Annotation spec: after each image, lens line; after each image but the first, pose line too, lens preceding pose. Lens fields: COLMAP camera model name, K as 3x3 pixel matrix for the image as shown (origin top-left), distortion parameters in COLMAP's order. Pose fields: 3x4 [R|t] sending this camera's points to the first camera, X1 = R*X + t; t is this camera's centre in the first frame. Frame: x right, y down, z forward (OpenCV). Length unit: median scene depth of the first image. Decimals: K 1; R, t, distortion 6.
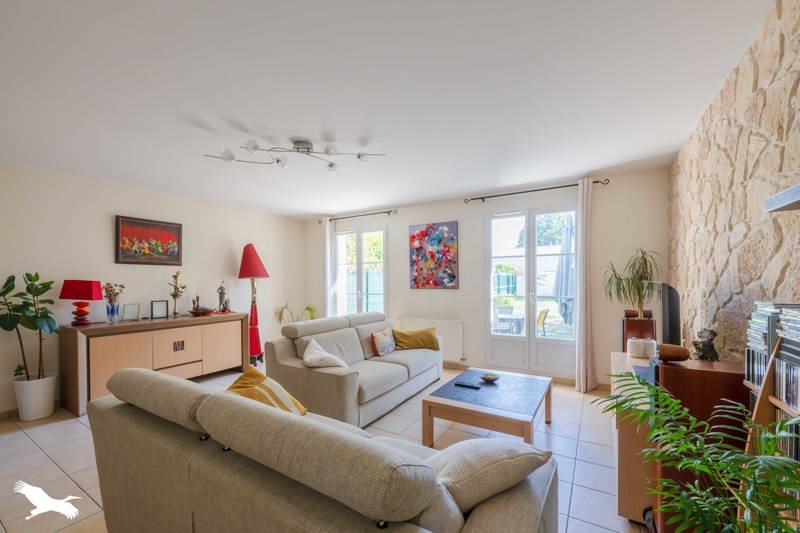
lens RADIAL K [[323.8, 0, 397.3], [0, 323.8, 278.7], [0, 0, 1]] dist [0.000366, 0.000011]
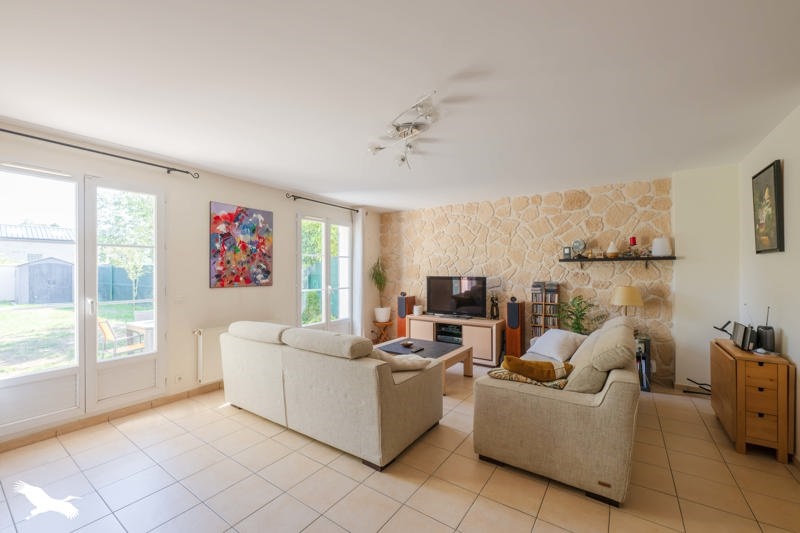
lens RADIAL K [[323.8, 0, 400.0], [0, 323.8, 271.8], [0, 0, 1]] dist [0.000366, 0.000011]
pose [[0.050942, 0.011124, 0.998640, -0.692901], [0.001614, 0.999936, -0.011221, 0.003053], [-0.998700, 0.002184, 0.050921, 0.566390]]
